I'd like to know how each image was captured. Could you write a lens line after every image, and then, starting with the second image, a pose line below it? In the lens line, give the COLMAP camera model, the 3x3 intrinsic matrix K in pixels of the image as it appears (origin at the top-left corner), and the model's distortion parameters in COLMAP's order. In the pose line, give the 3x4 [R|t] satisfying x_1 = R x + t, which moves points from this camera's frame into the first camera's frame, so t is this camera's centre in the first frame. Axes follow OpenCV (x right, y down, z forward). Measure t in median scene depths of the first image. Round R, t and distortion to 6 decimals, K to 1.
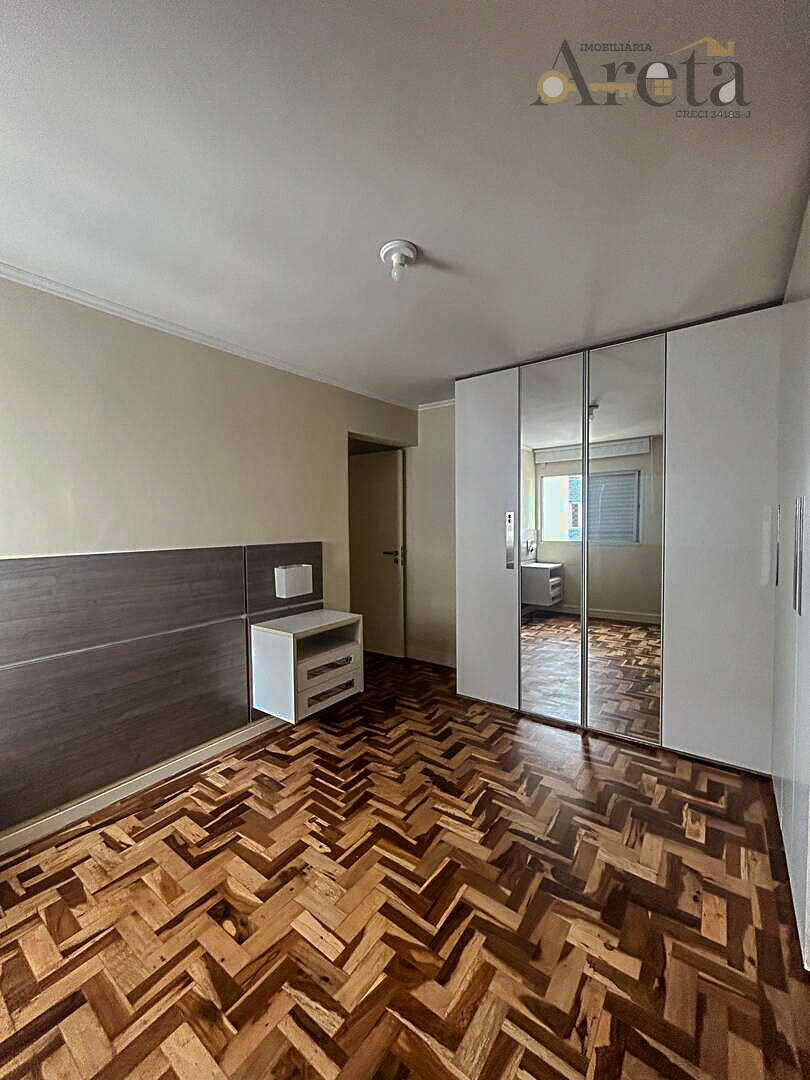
lens RADIAL K [[433.2, 0, 398.7], [0, 433.2, 539.7], [0, 0, 1]] dist [-0.003306, 0.001151]
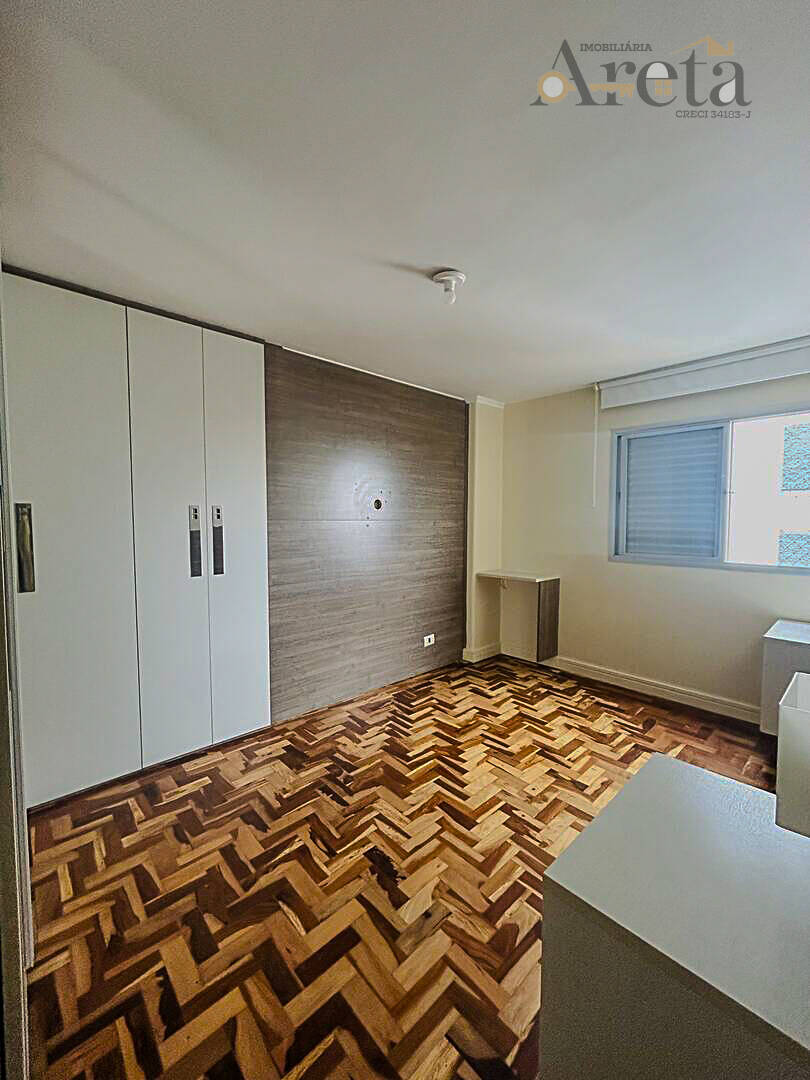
lens RADIAL K [[433.2, 0, 399.3], [0, 433.2, 538.6], [0, 0, 1]] dist [-0.003306, 0.001151]
pose [[-0.982323, -0.001776, 0.187183, -0.075832], [0.014131, 0.996398, 0.083610, -0.083159], [-0.186658, 0.084777, -0.978760, 2.058484]]
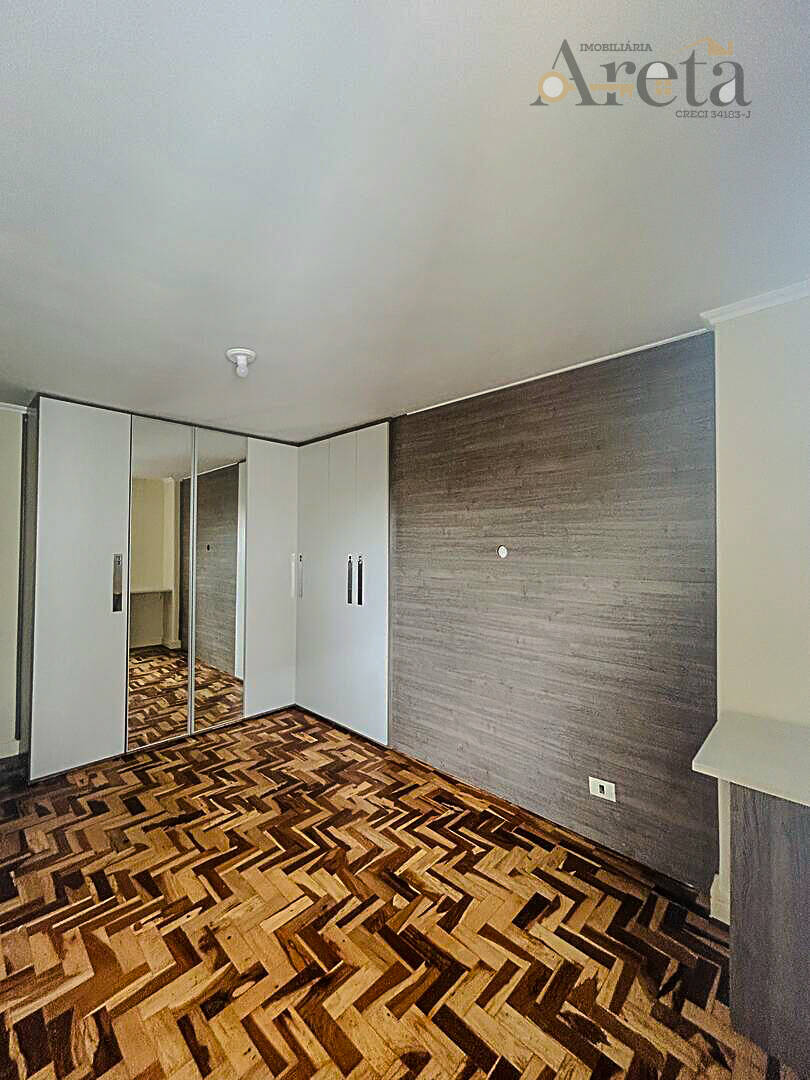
lens RADIAL K [[433.2, 0, 411.6], [0, 433.2, 540.9], [0, 0, 1]] dist [-0.003306, 0.001151]
pose [[0.109555, 0.025648, 0.993650, -1.091740], [0.027168, 0.999216, -0.028787, -0.077282], [-0.993609, 0.030150, 0.108773, 0.379155]]
